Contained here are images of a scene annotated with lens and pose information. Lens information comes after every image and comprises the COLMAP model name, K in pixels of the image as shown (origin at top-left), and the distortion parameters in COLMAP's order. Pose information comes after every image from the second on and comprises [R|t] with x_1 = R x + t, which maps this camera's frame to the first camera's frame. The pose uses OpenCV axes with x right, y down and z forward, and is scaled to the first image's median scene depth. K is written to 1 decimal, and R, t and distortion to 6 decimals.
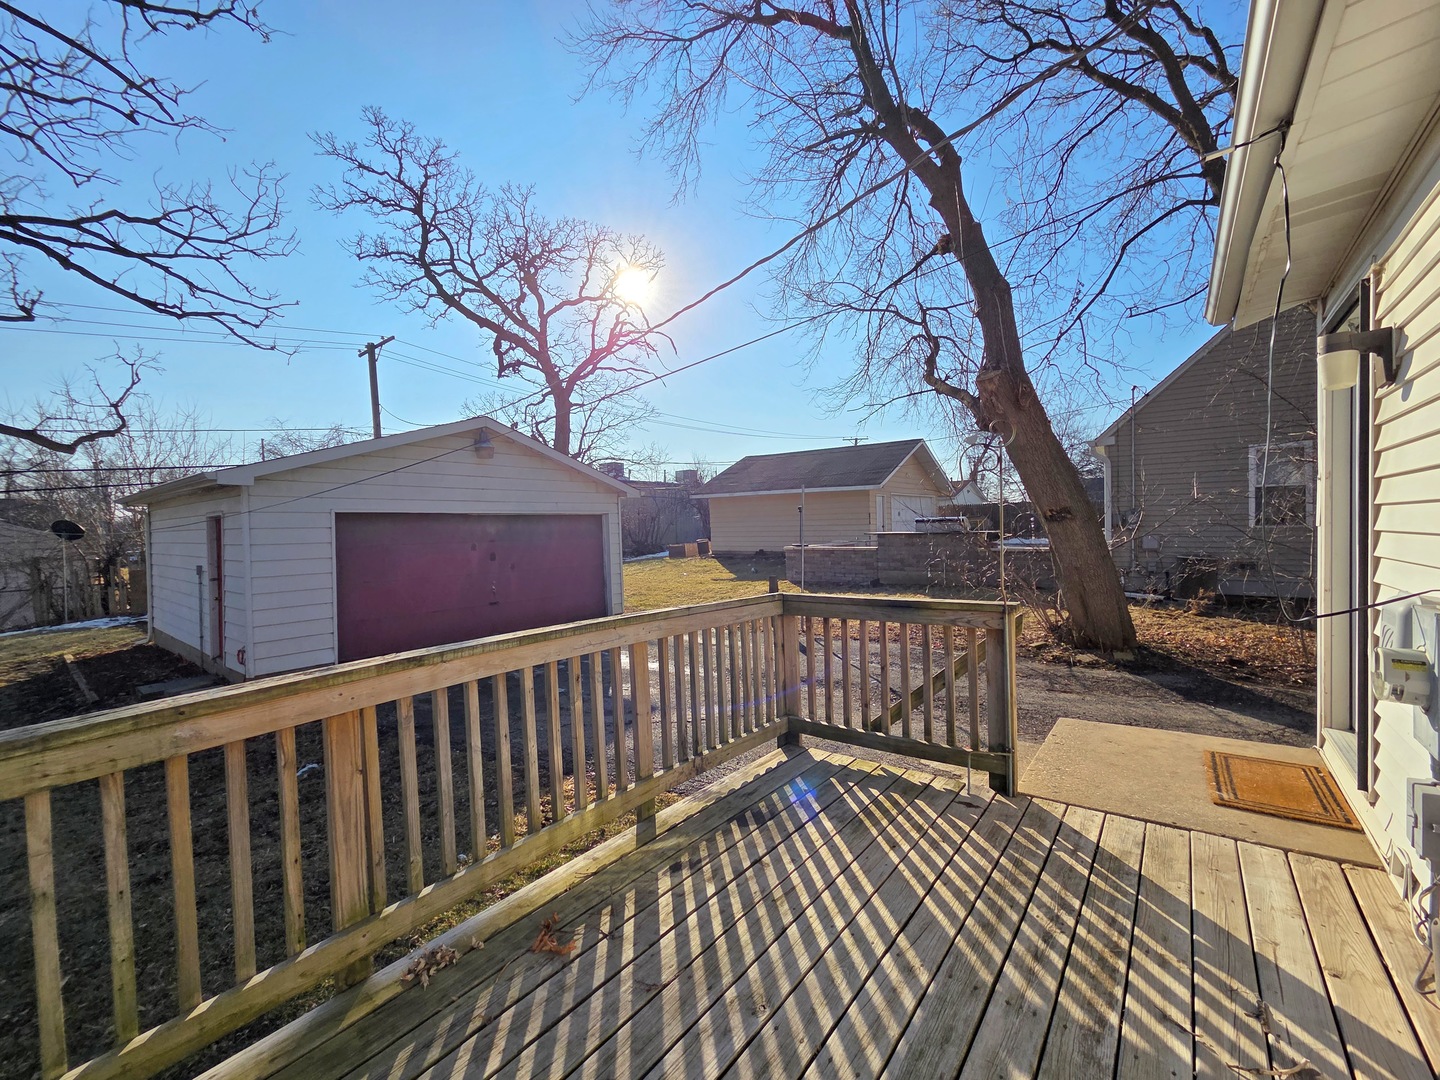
lens RADIAL K [[584.7, 0, 710.0], [0, 584.7, 541.7], [0, 0, 1]] dist [0.006044, -0.002305]
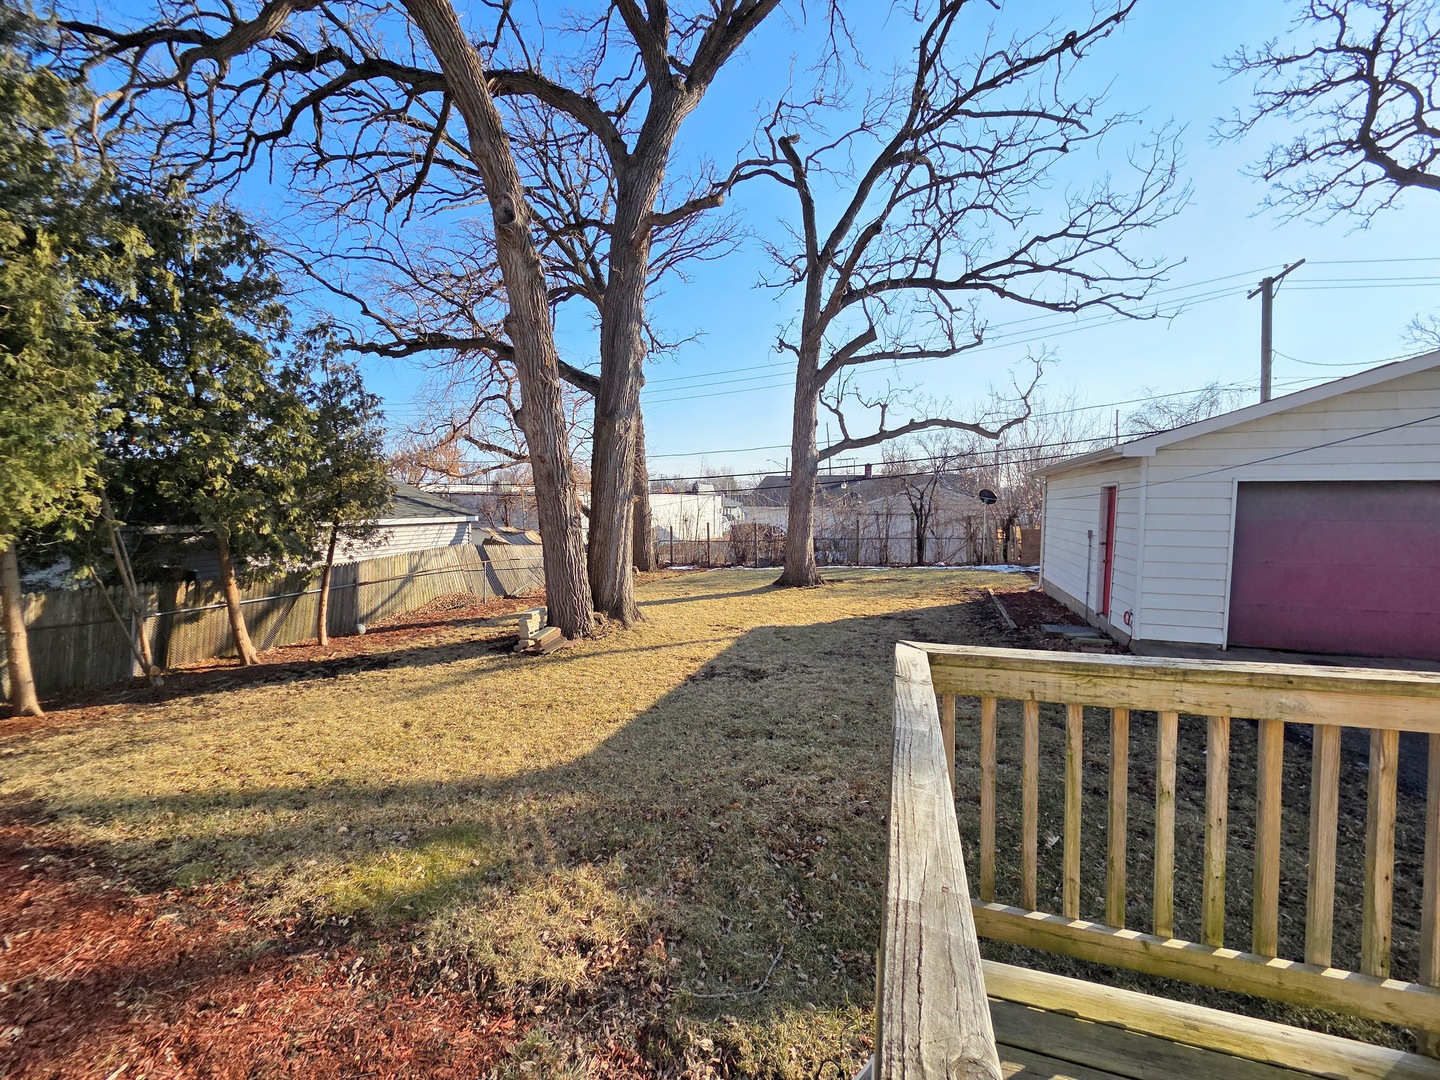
lens RADIAL K [[584.7, 0, 720.0], [0, 584.7, 539.7], [0, 0, 1]] dist [0.006044, -0.002305]
pose [[0.328146, 0.081665, -0.941090, -0.023065], [-0.034590, 0.996627, 0.074423, -0.000129], [0.943994, 0.008130, 0.329864, -0.024863]]
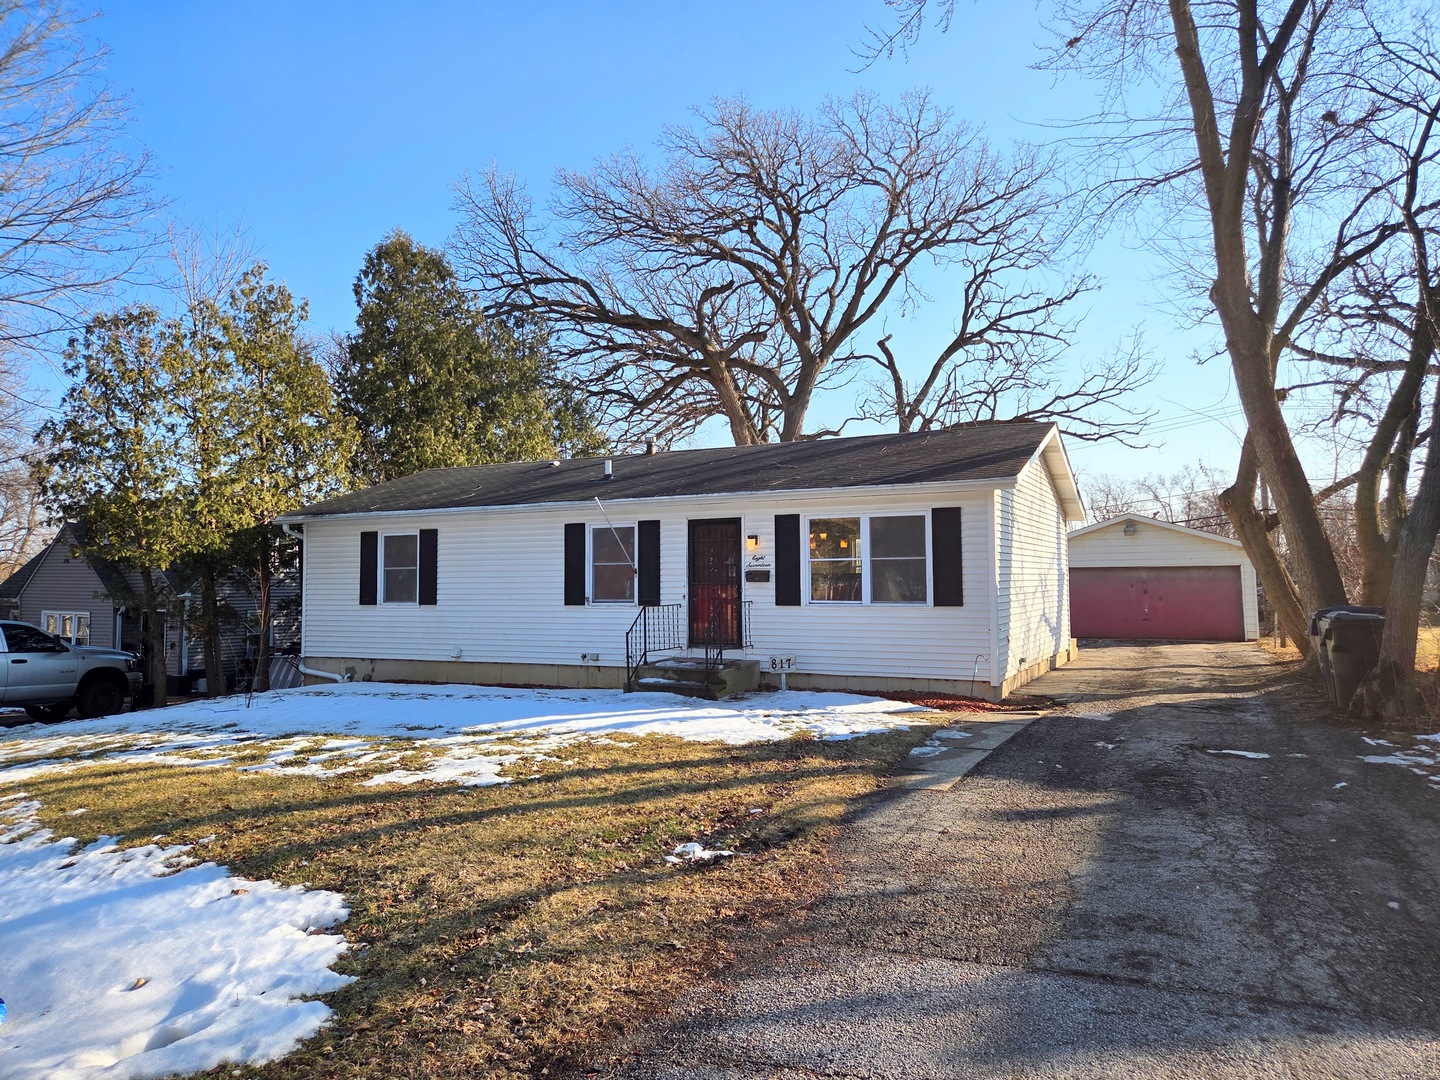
lens RADIAL K [[956.0, 0, 714.2], [0, 956.0, 539.7], [0, 0, 1]] dist [0.010494, 0.000548]
pose [[0.198576, -0.027757, -0.979692, 1.552286], [-0.023027, 0.999191, -0.032977, -0.003401], [0.979815, 0.029108, 0.197776, -0.567358]]
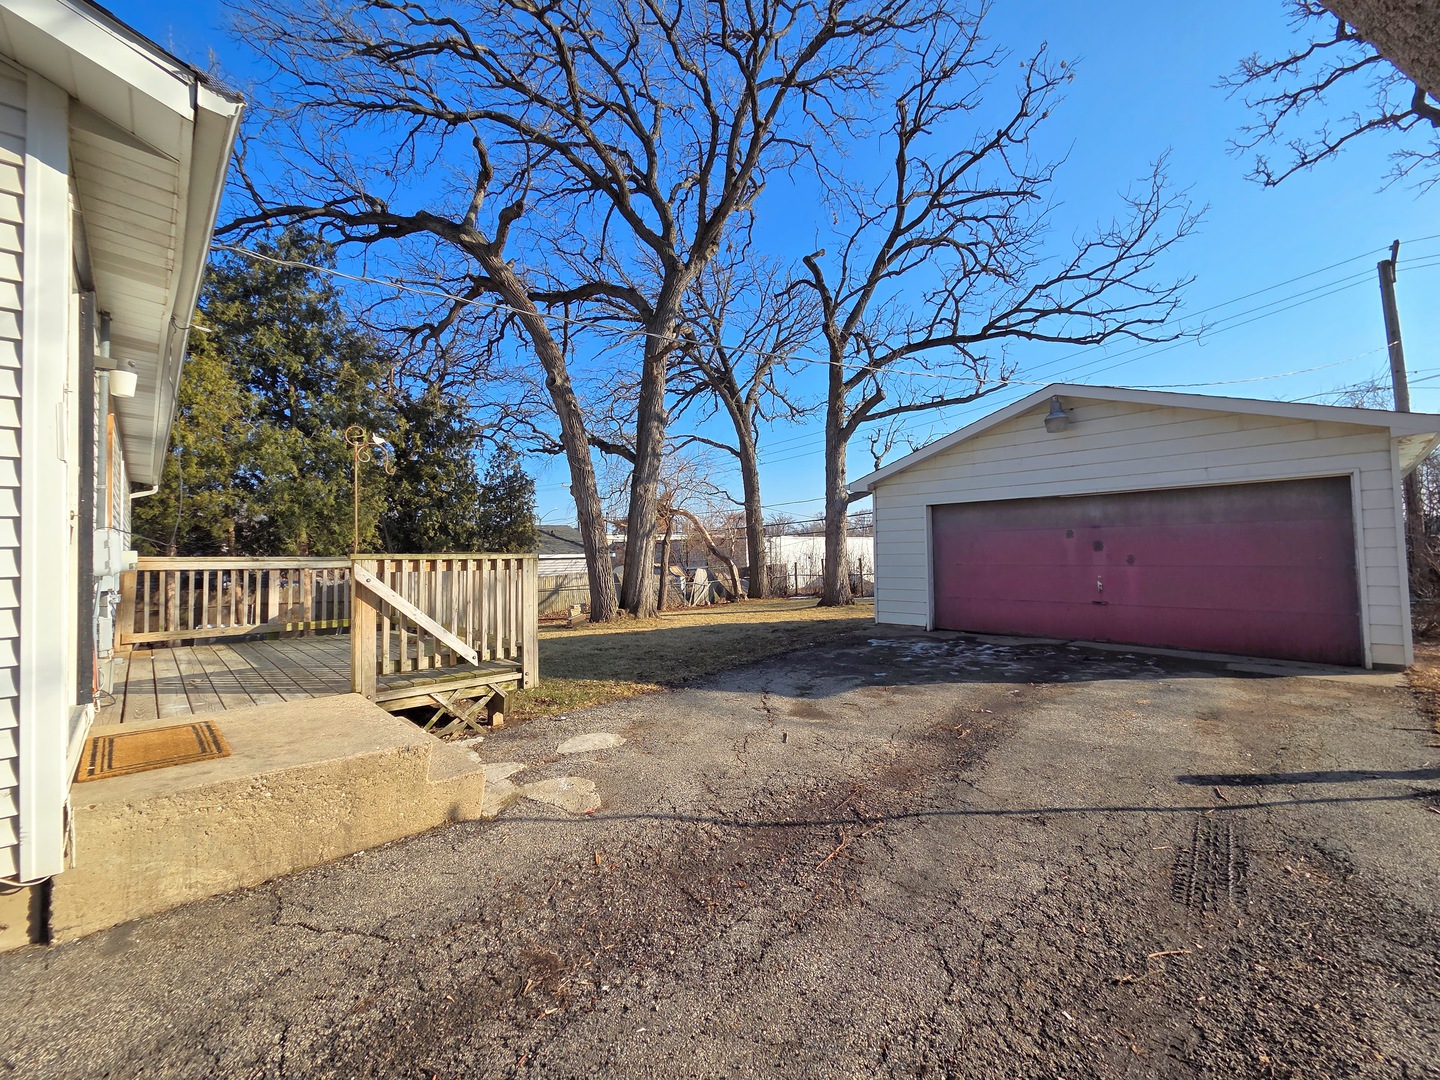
lens RADIAL K [[584.7, 0, 721.7], [0, 584.7, 541.0], [0, 0, 1]] dist [0.006044, -0.002305]
pose [[-0.120251, 0.002994, -0.992739, 0.374916], [-0.005161, 0.999980, 0.003641, 0.013767], [0.992730, 0.005561, -0.120233, 0.430839]]
